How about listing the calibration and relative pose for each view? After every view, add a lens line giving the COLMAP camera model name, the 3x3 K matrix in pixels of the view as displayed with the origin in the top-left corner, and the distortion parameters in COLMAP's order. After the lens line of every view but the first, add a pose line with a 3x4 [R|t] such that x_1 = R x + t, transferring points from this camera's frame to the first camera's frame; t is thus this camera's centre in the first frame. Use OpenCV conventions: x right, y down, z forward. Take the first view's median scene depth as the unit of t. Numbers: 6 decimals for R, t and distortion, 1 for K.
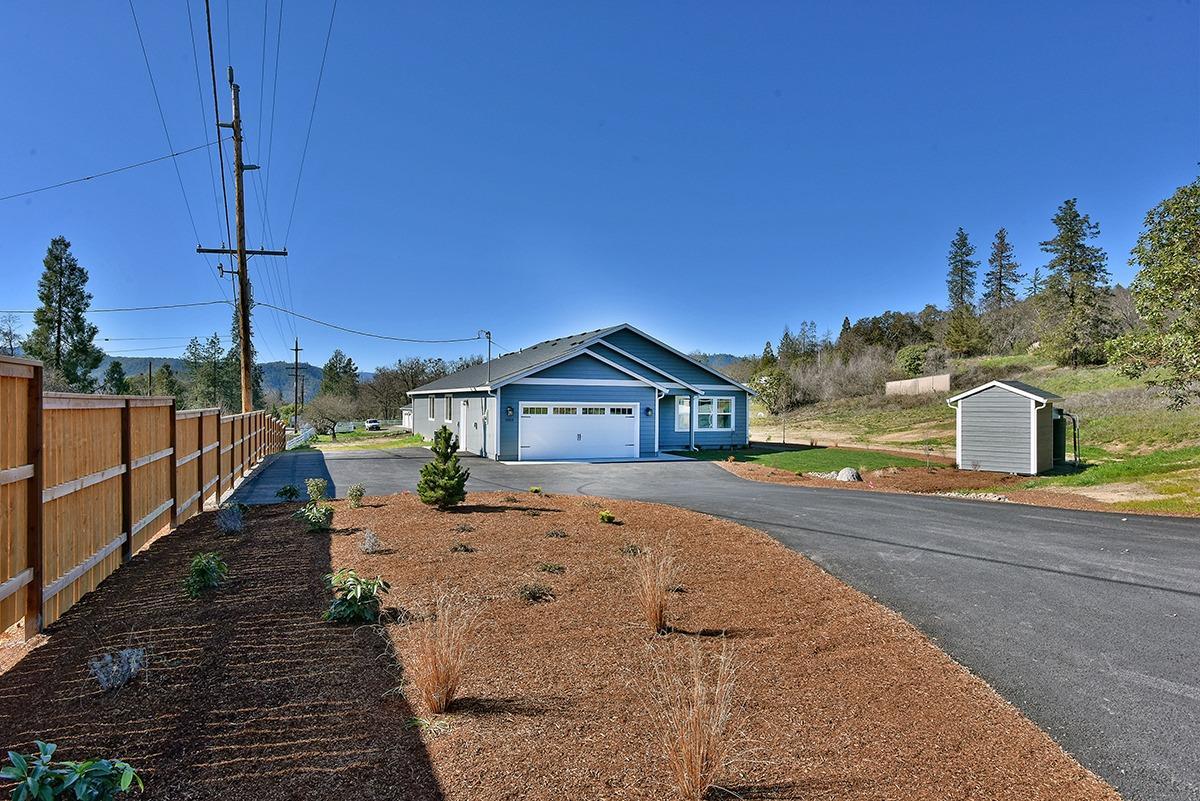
lens RADIAL K [[710.4, 0, 600.0], [0, 710.4, 400.5], [0, 0, 1]] dist [-0.021296, 0.002763]
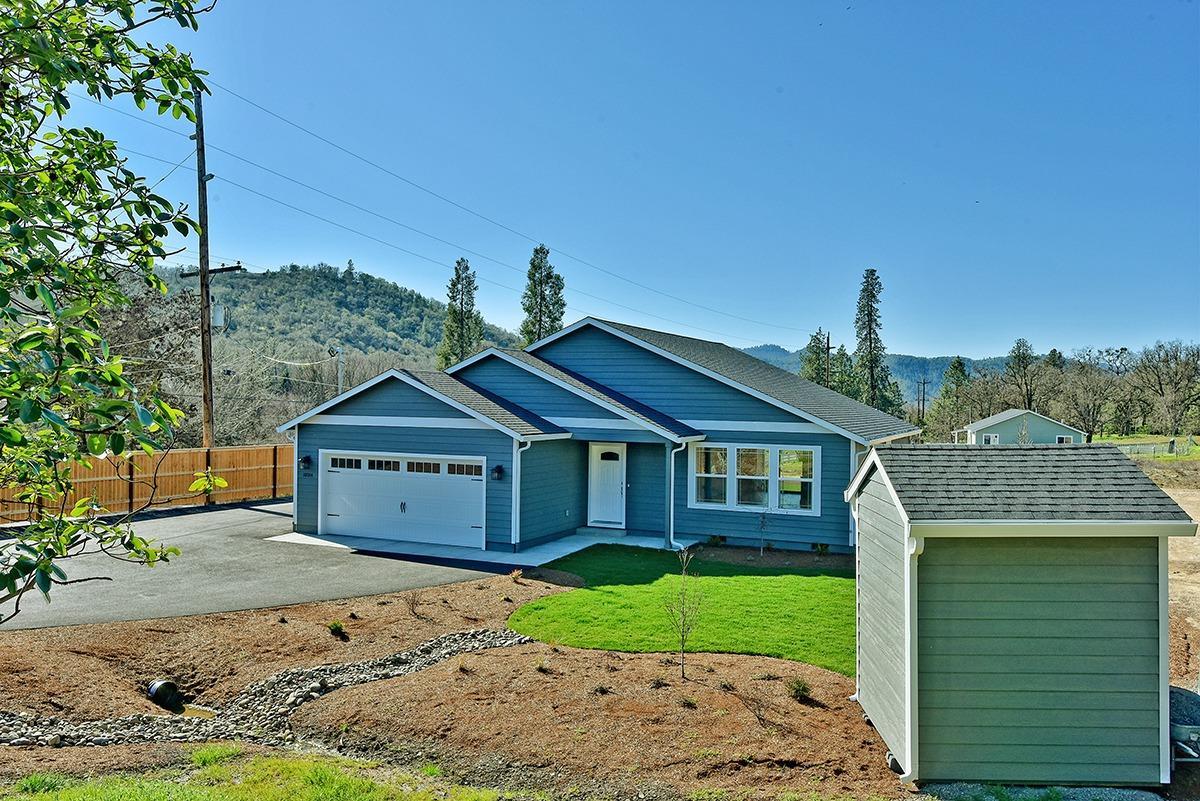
lens RADIAL K [[940.4, 0, 600.0], [0, 940.4, 400.5], [0, 0, 1]] dist [-0.034155, -0.001092]
pose [[0.661130, 0.001297, -0.750270, 0.574196], [-0.005341, 0.999981, -0.002977, -0.034153], [0.750252, 0.005975, 0.661125, 0.457514]]
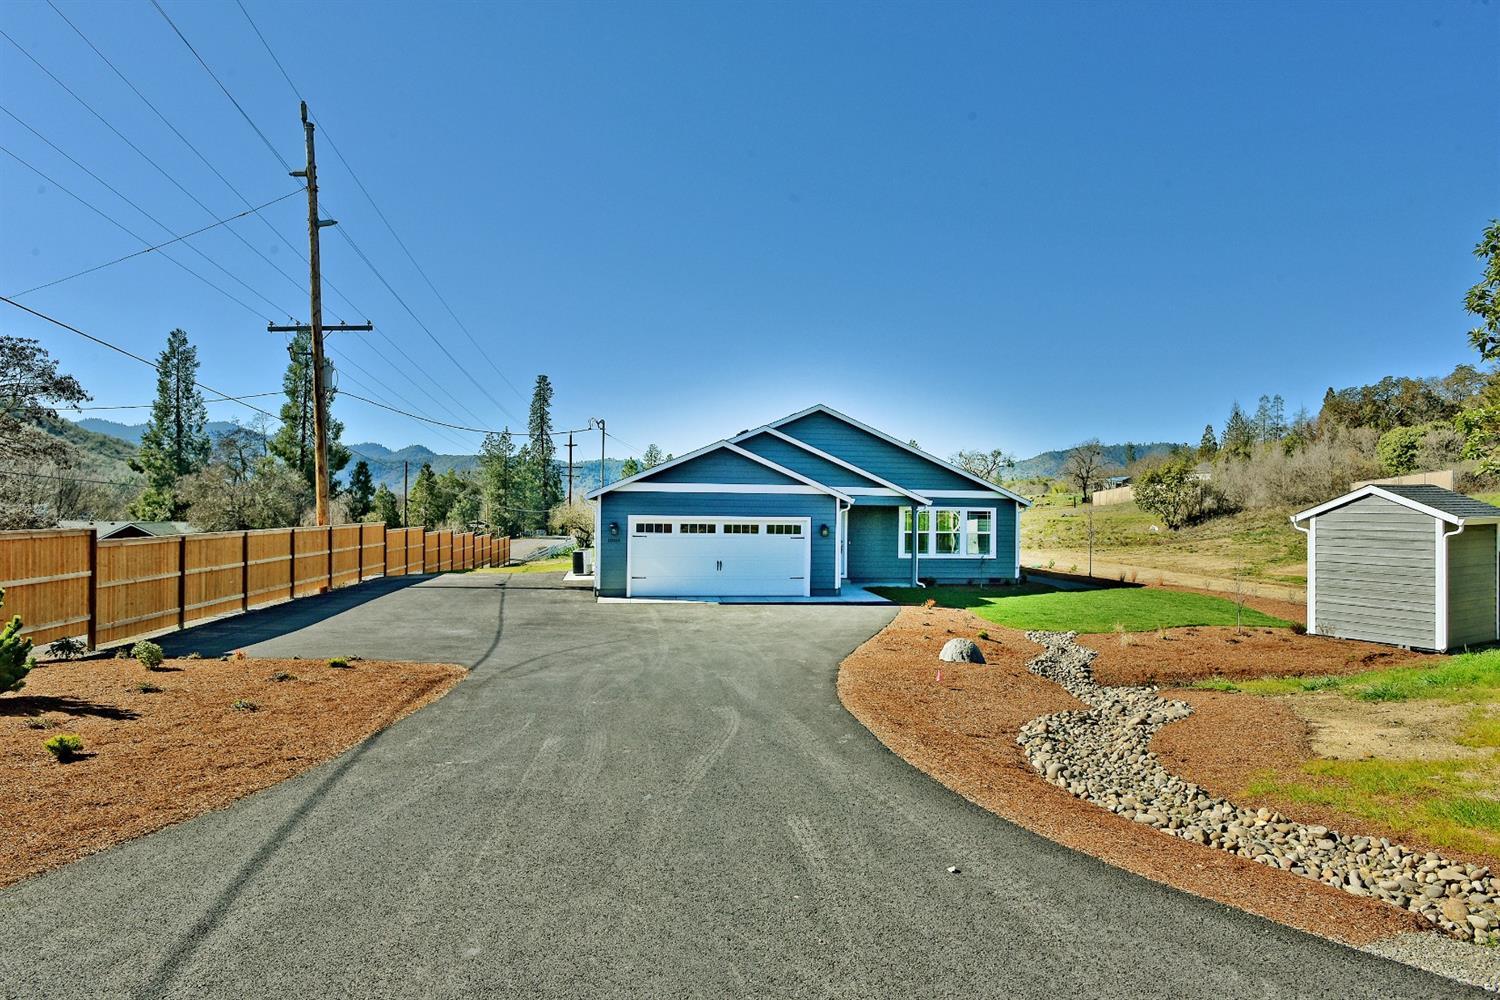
lens RADIAL K [[888.1, 0, 750.0], [0, 888.1, 500.0], [0, 0, 1]] dist [-0.021296, 0.002763]
pose [[0.964609, 0.002161, -0.263675, 0.186635], [-0.003548, 0.999982, -0.004784, -0.007943], [0.263660, 0.005550, 0.964600, 0.120615]]
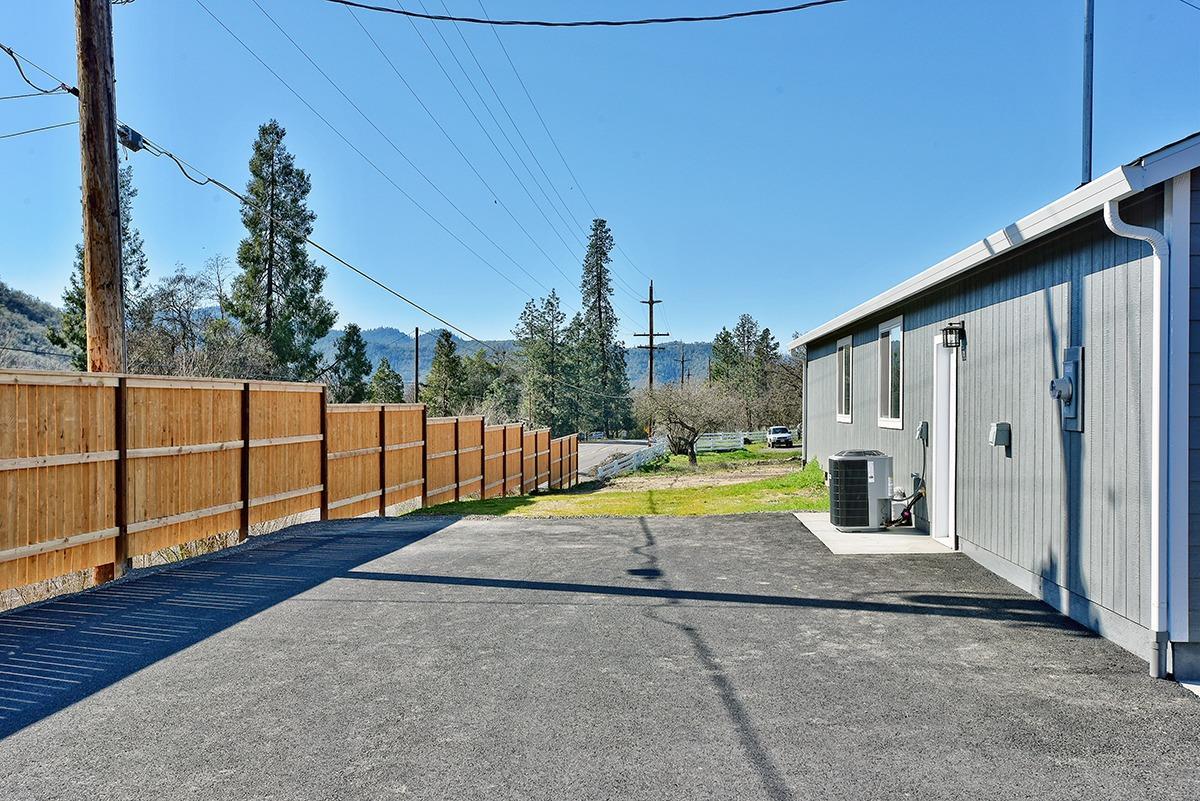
lens RADIAL K [[1158.3, 0, 600.0], [0, 1158.3, 400.5], [0, 0, 1]] dist [0.001827, -0.002020]
pose [[0.882415, -0.001926, -0.470468, -0.103610], [0.002364, 0.999997, 0.000340, 0.020132], [0.470466, -0.001412, 0.882417, 0.552614]]
